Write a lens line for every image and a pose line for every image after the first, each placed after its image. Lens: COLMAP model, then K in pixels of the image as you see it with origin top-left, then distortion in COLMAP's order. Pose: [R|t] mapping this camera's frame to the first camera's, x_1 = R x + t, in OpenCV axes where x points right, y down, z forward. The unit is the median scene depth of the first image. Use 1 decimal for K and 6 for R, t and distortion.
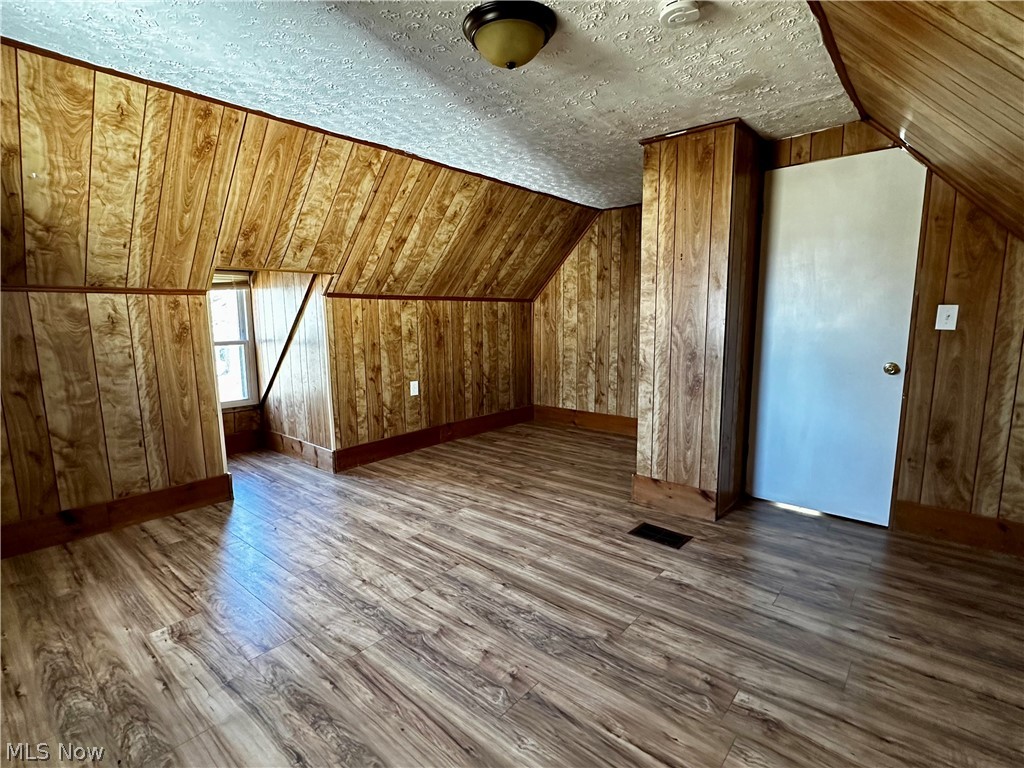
lens RADIAL K [[504.8, 0, 510.0], [0, 504.8, 384.8], [0, 0, 1]] dist [-0.003993, -0.000448]
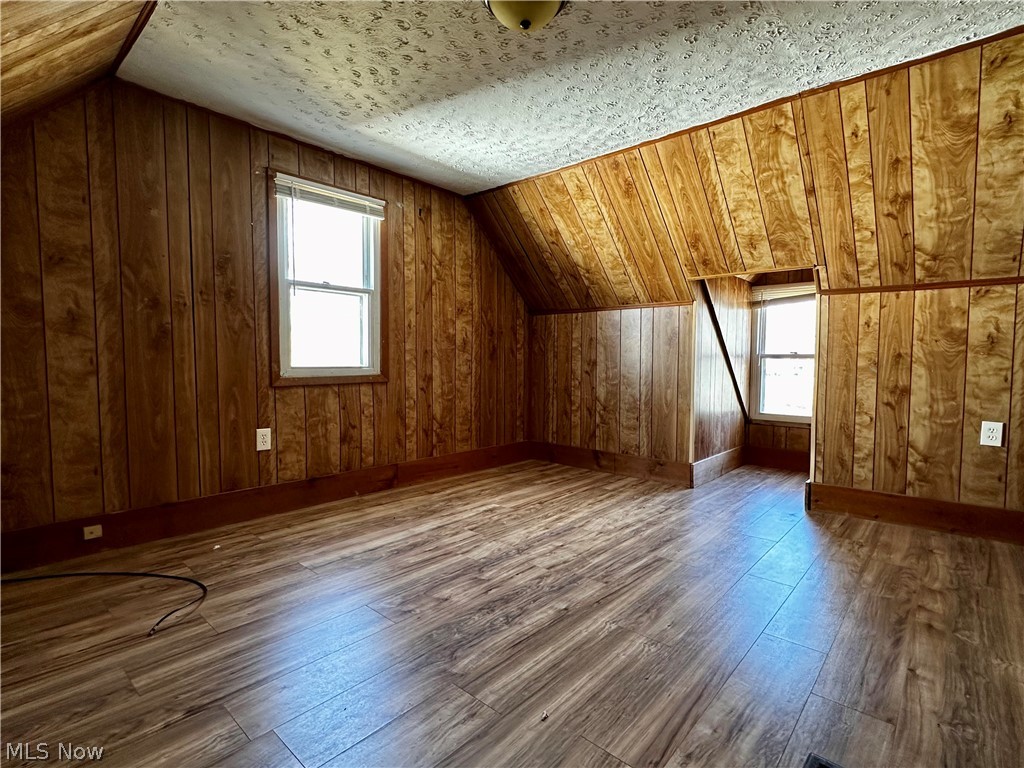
lens RADIAL K [[504.8, 0, 509.7], [0, 504.8, 386.9], [0, 0, 1]] dist [-0.003993, -0.000448]
pose [[-0.024080, 0.065935, -0.997533, 0.615225], [-0.142933, 0.987344, 0.068711, -0.010698], [0.989439, 0.144235, -0.014351, 0.664307]]
